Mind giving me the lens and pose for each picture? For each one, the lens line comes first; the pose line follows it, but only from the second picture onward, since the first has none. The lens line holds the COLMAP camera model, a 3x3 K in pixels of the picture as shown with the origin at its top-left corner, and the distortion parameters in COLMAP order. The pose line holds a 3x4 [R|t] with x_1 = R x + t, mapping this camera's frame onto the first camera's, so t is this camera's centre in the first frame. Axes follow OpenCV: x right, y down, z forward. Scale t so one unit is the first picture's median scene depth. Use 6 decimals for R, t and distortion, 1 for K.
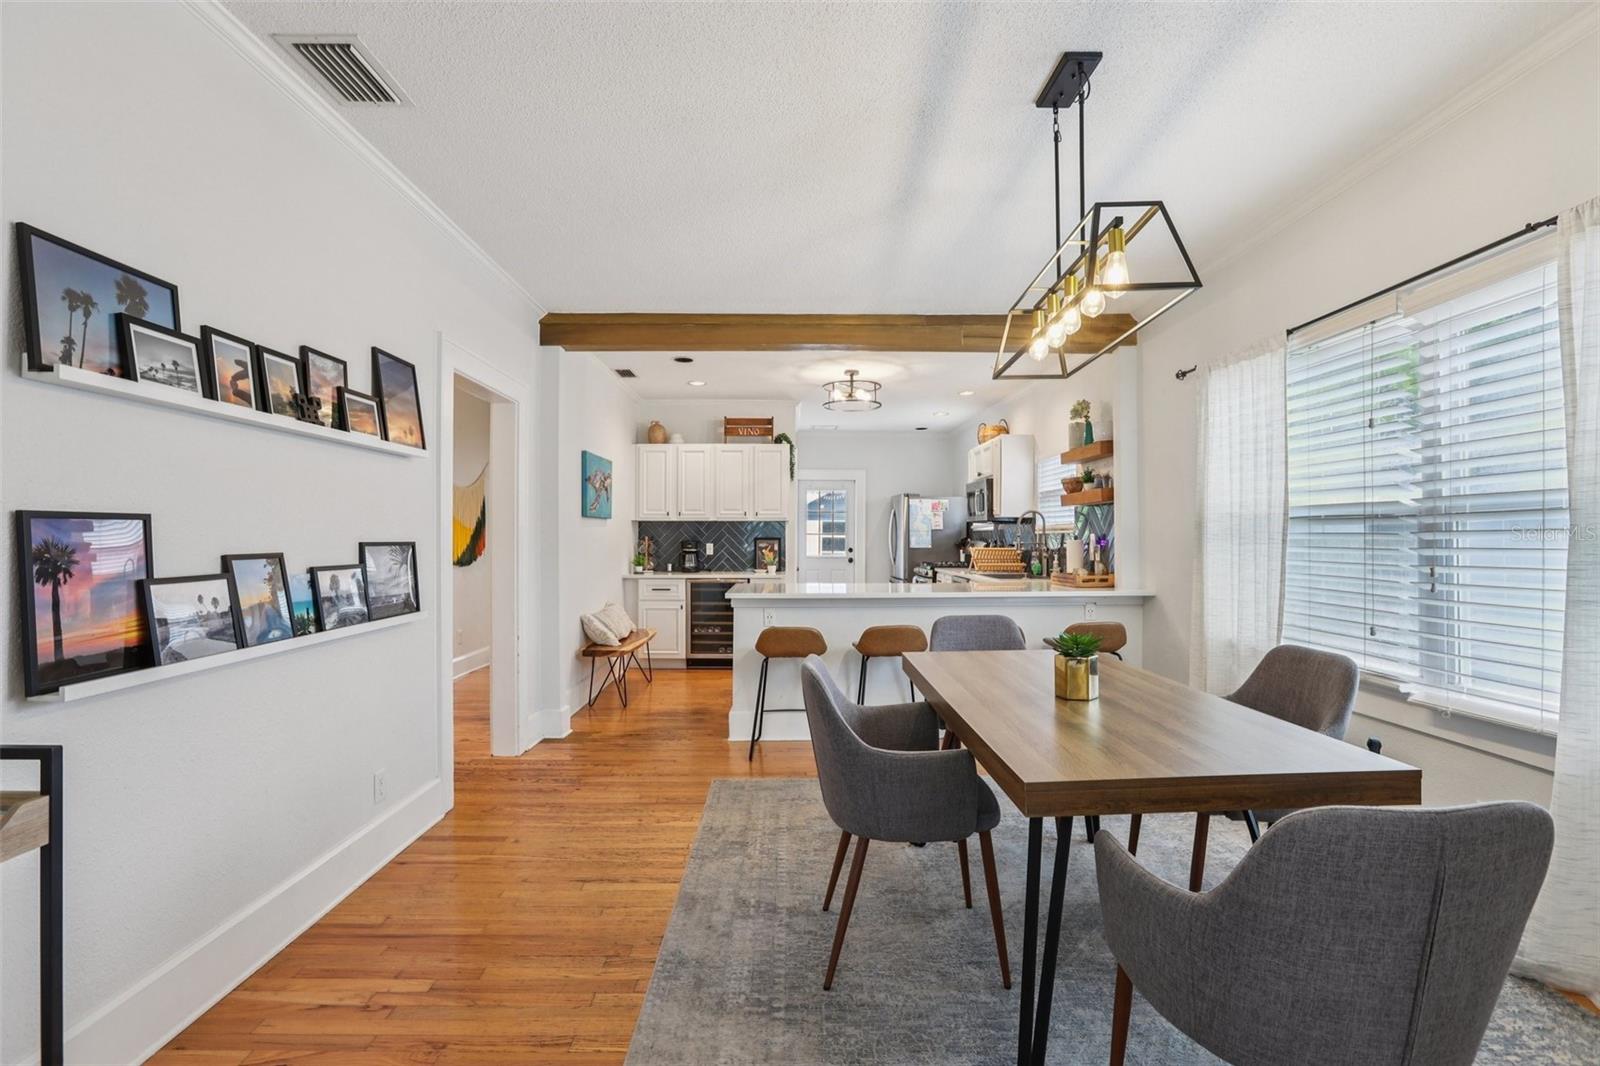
lens RADIAL K [[740.0, 0, 812.3], [0, 740.0, 533.0], [0, 0, 1]] dist [-0.038595, 0.008870]
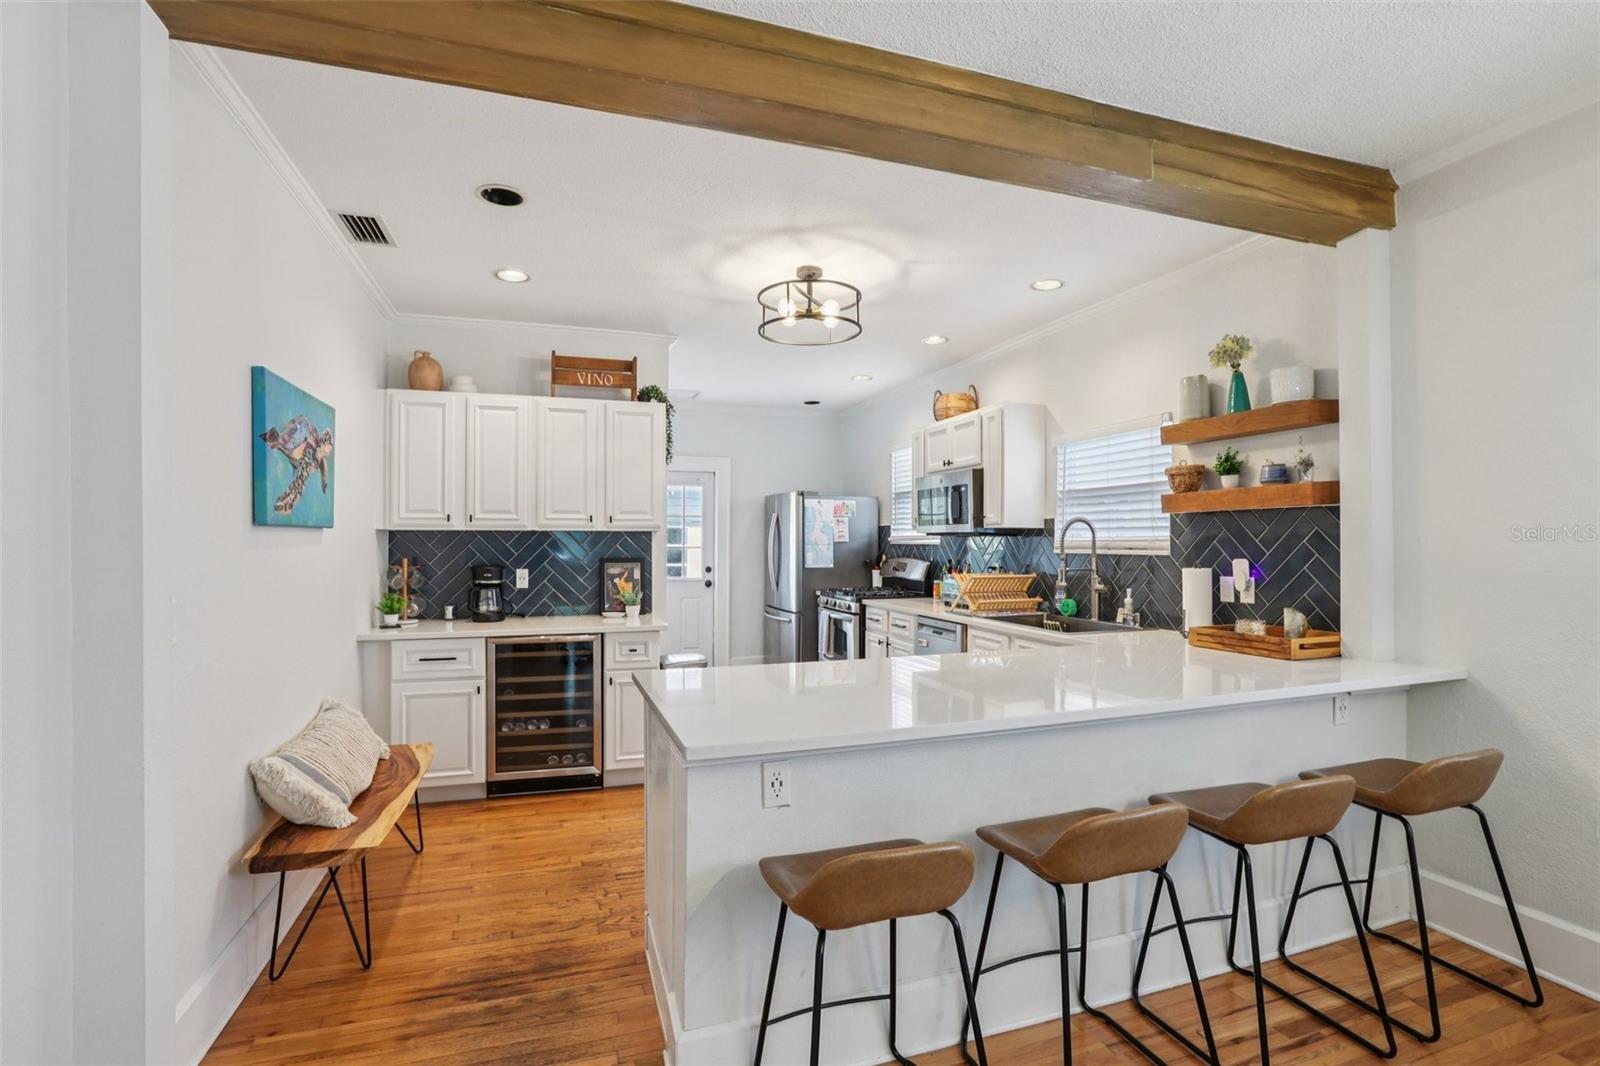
lens RADIAL K [[740.0, 0, 796.4], [0, 740.0, 539.9], [0, 0, 1]] dist [-0.038595, 0.008870]
pose [[0.957255, 0.000795, 0.289244, -0.116990], [-0.001914, 0.999992, 0.003586, -0.013188], [-0.289238, -0.003987, 0.957249, 0.446848]]
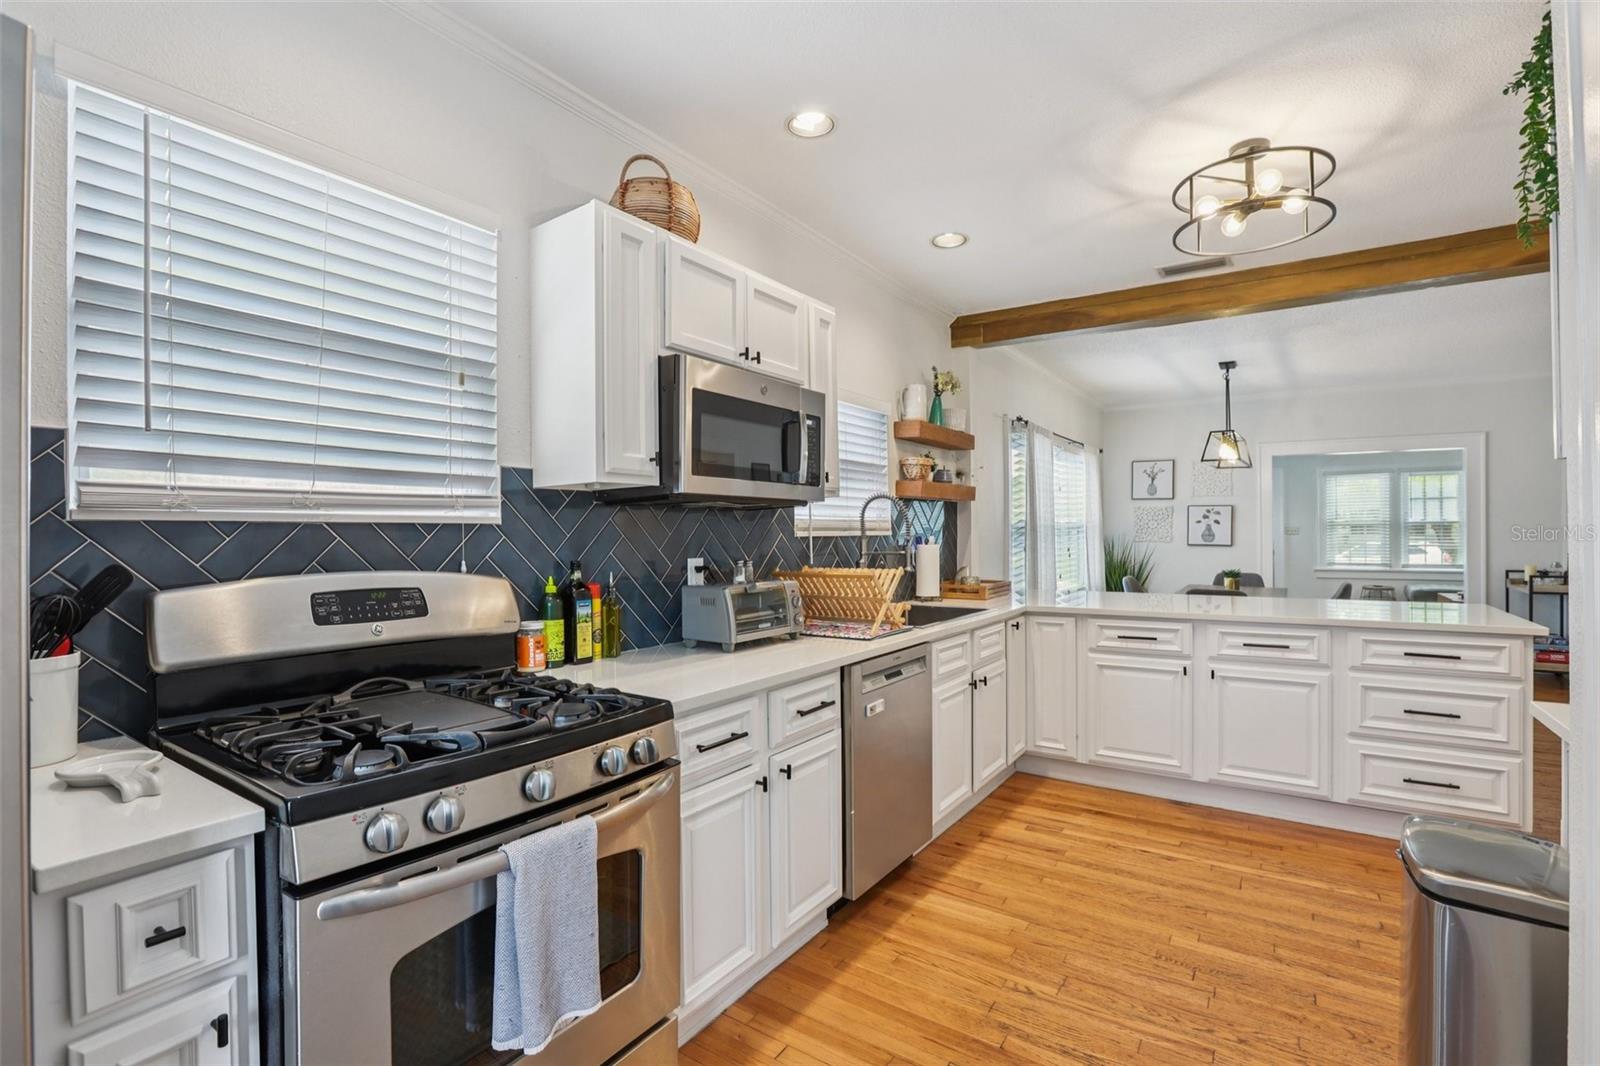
lens RADIAL K [[740.0, 0, 797.9], [0, 740.0, 538.4], [0, 0, 1]] dist [-0.038595, 0.008870]
pose [[-0.807620, 0.005872, 0.589674, 0.016671], [0.006340, 0.999979, -0.001275, 0.002674], [-0.589669, 0.002709, -0.807640, 1.428197]]
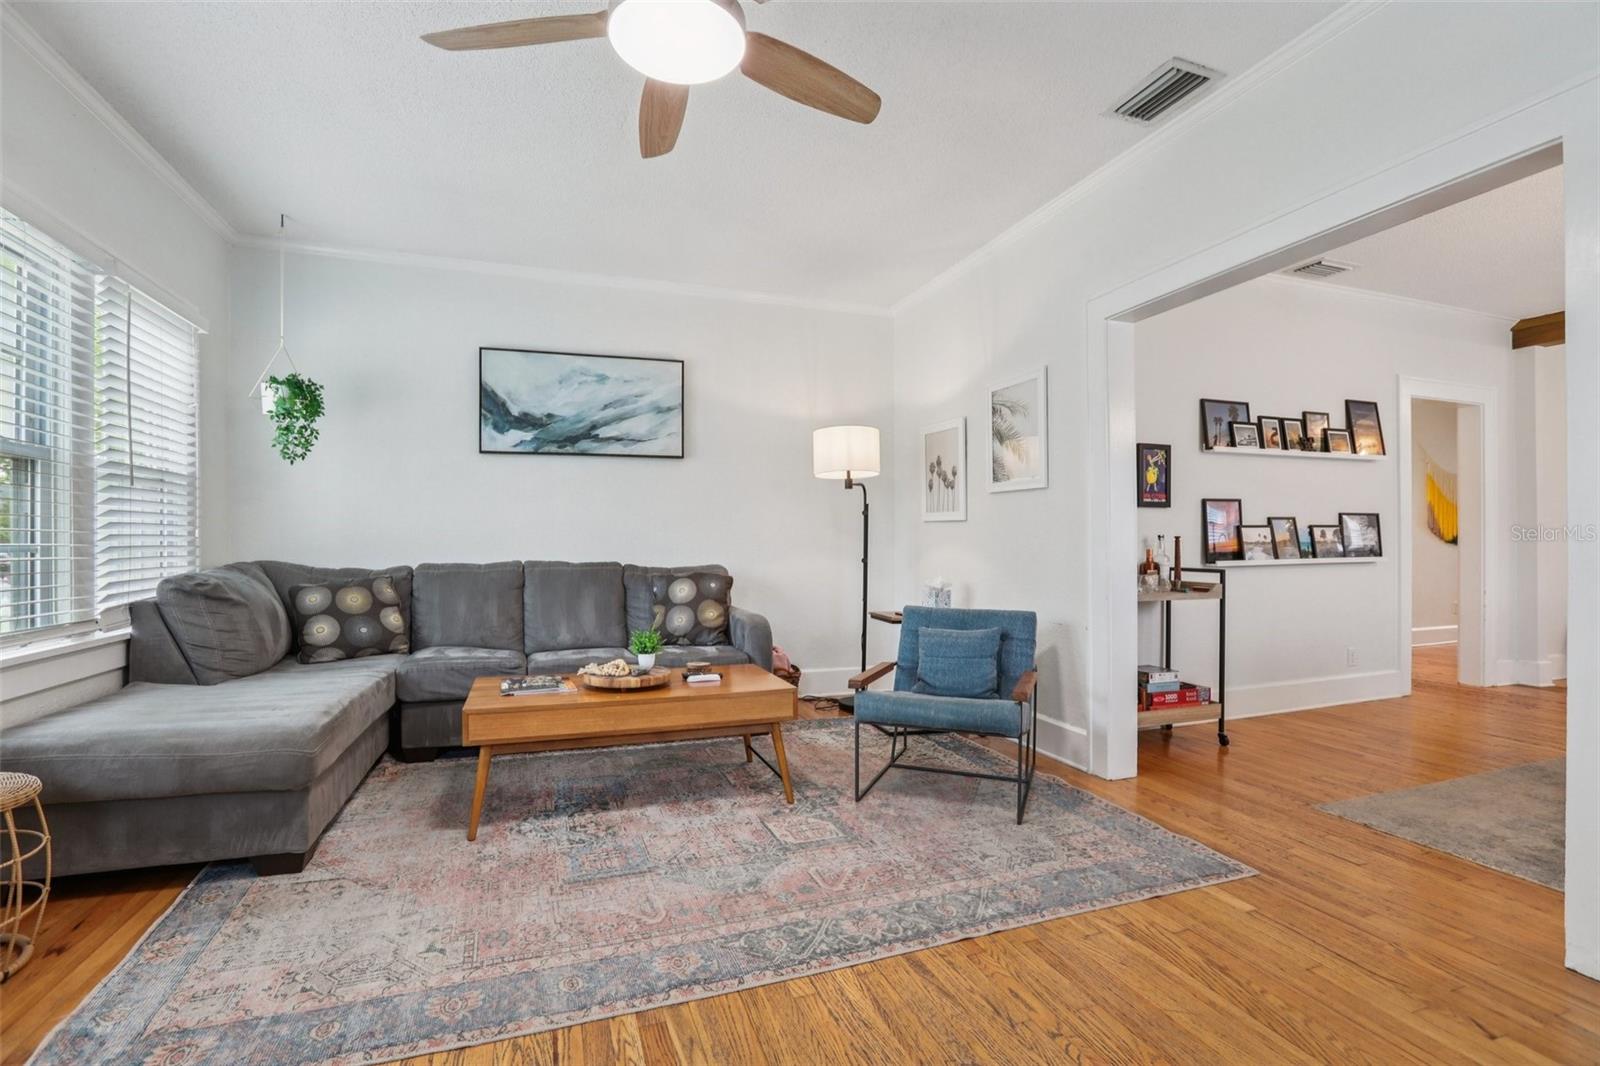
lens RADIAL K [[740.0, 0, 787.4], [0, 740.0, 541.2], [0, 0, 1]] dist [-0.038595, 0.008870]
pose [[0.315823, -0.002250, -0.948815, 0.255785], [0.010304, 0.999946, 0.001058, 0.026602], [0.948762, -0.010110, 0.315829, -0.336481]]
